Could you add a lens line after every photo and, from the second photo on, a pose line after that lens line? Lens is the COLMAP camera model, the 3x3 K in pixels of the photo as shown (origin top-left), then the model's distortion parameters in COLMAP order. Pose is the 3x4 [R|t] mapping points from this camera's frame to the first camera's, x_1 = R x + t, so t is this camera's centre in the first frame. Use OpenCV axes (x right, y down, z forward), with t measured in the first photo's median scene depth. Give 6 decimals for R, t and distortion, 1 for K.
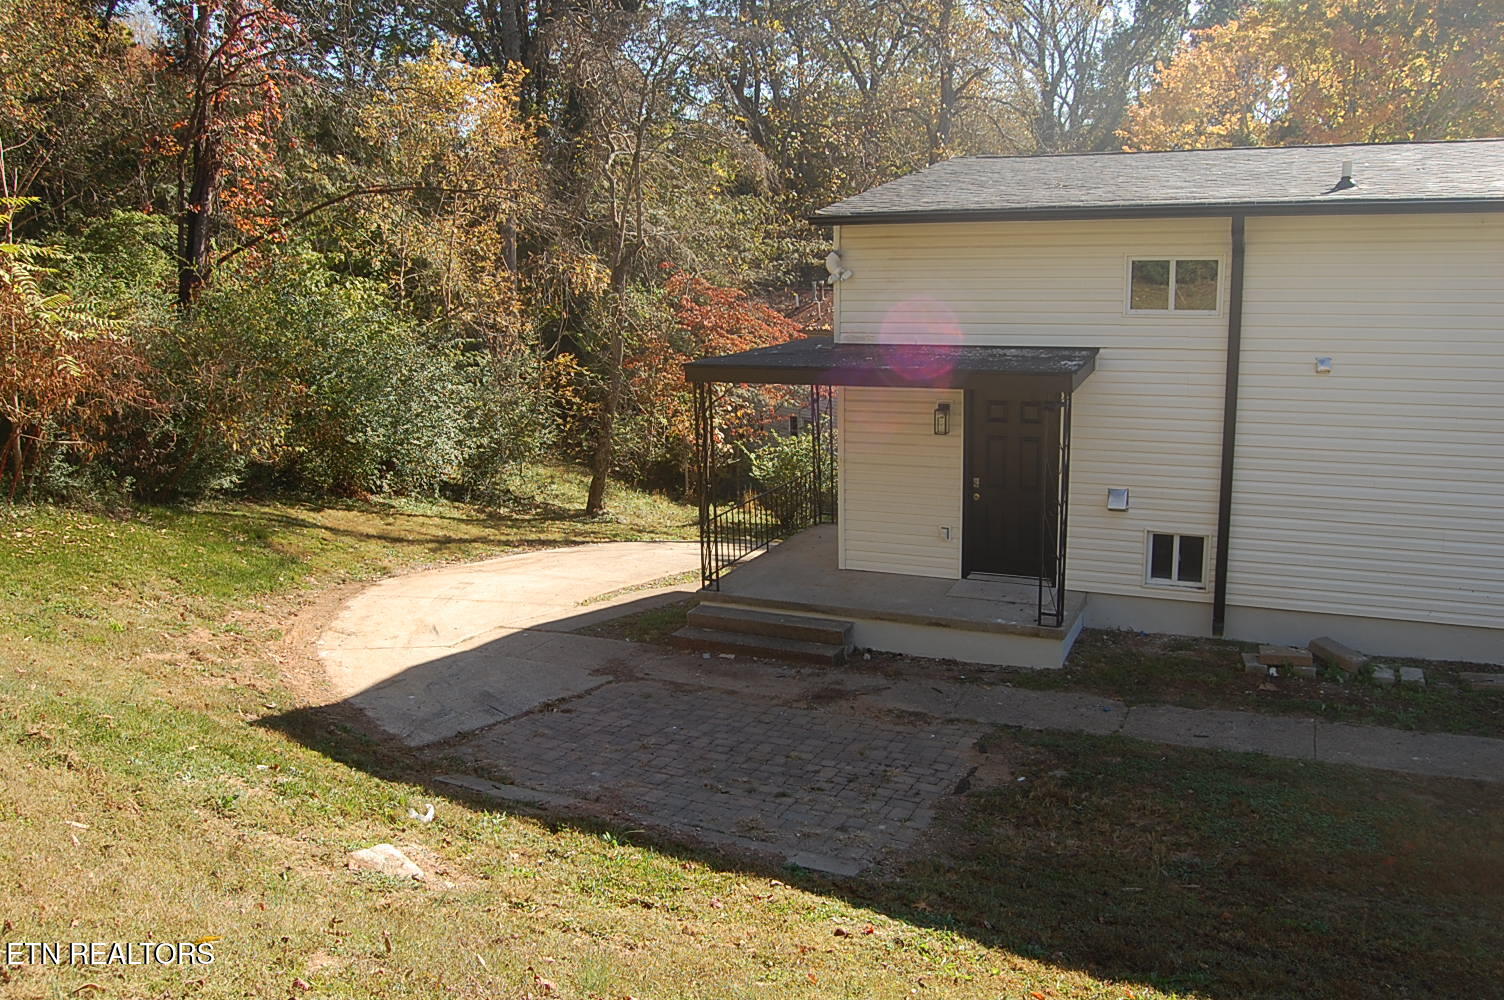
lens RADIAL K [[1179.8, 0, 748.8], [0, 1179.8, 504.0], [0, 0, 1]] dist [-0.093637, 0.037176]
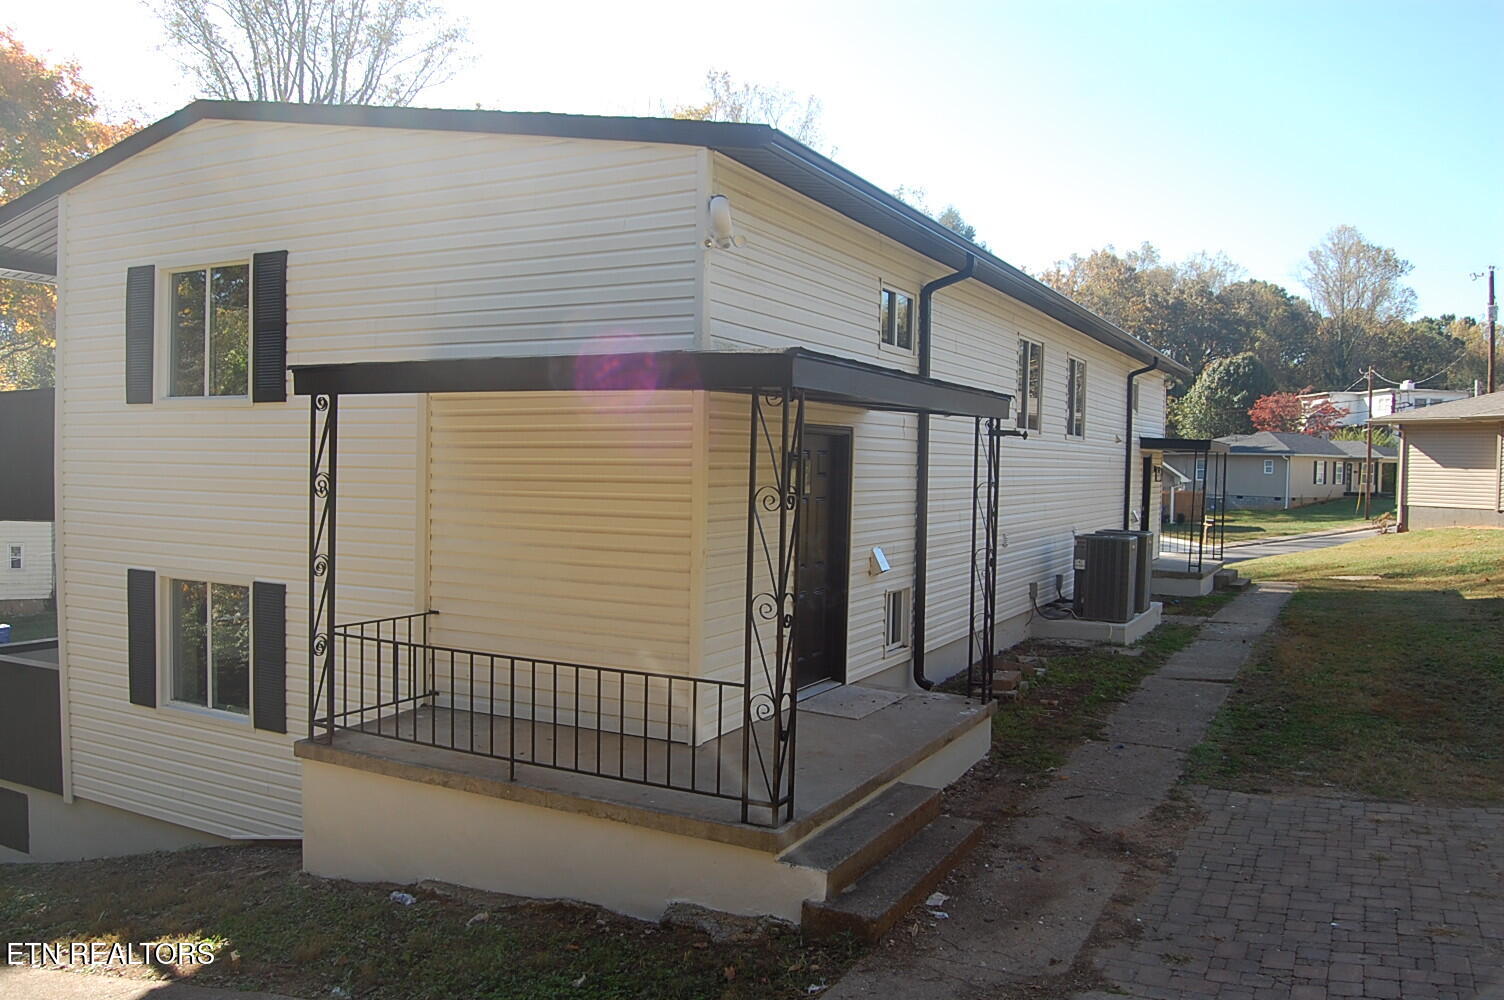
lens RADIAL K [[1179.8, 0, 752.6], [0, 1179.8, 501.4], [0, 0, 1]] dist [-0.093637, 0.037176]
pose [[0.049583, -0.013038, 0.998685, -0.553402], [0.191611, 0.981465, 0.003300, -0.067409], [-0.980218, 0.191195, 0.051162, 1.026681]]
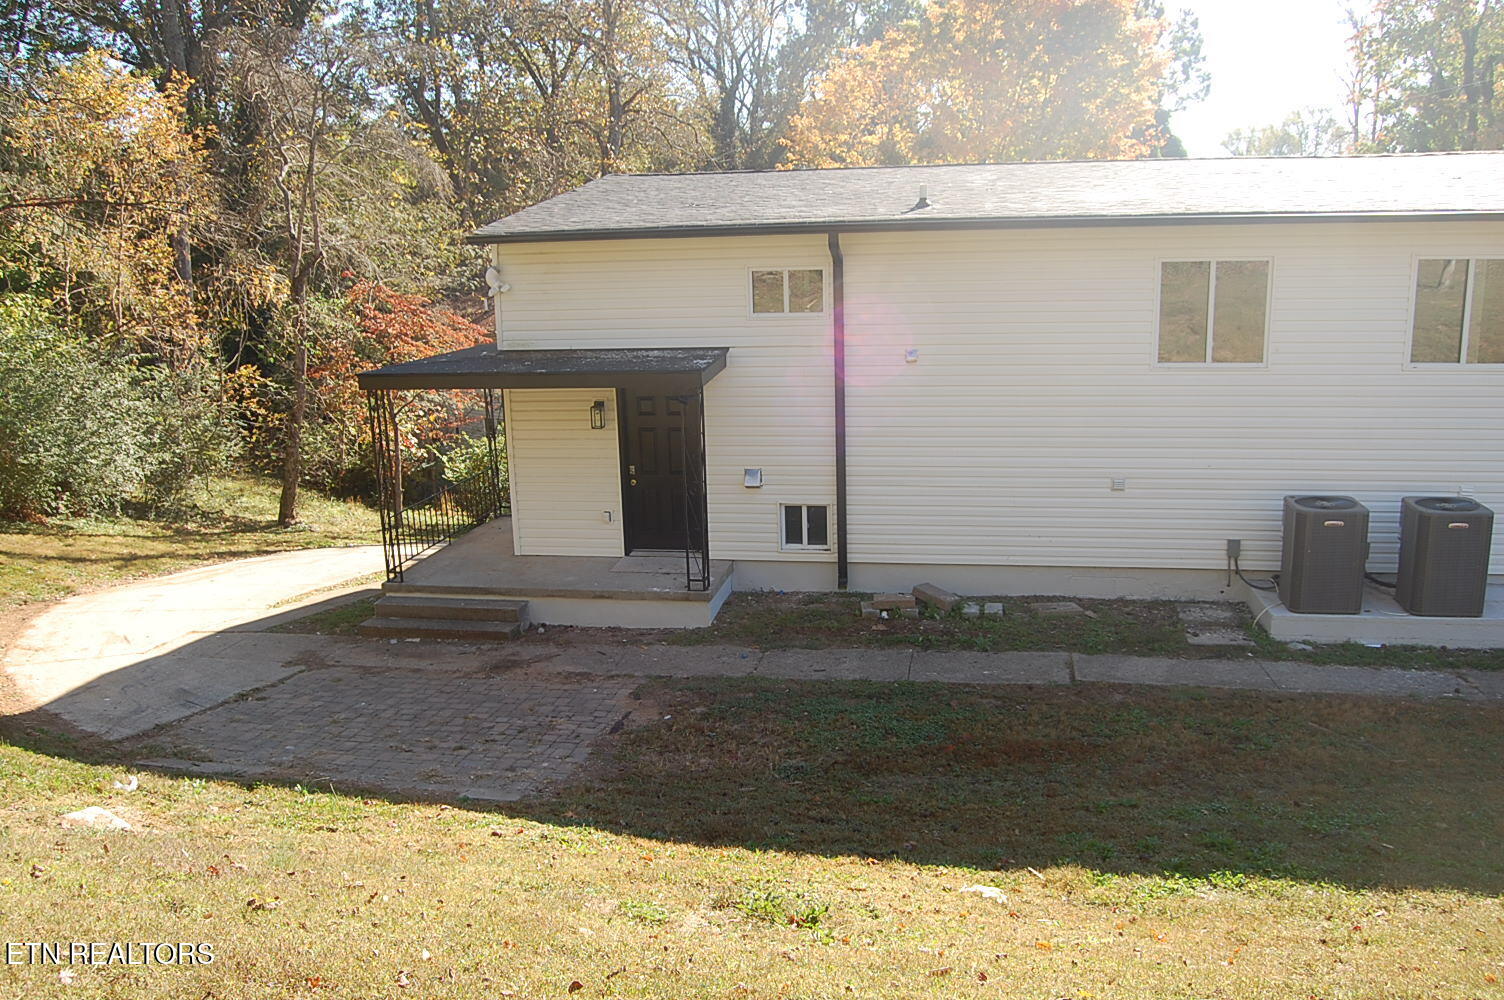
lens RADIAL K [[1179.8, 0, 749.1], [0, 1179.8, 507.0], [0, 0, 1]] dist [-0.093637, 0.037176]
pose [[0.969054, -0.057399, 0.240084, 0.030354], [0.056366, 0.998348, 0.011174, 0.011470], [-0.240329, 0.002705, 0.970688, -0.128209]]
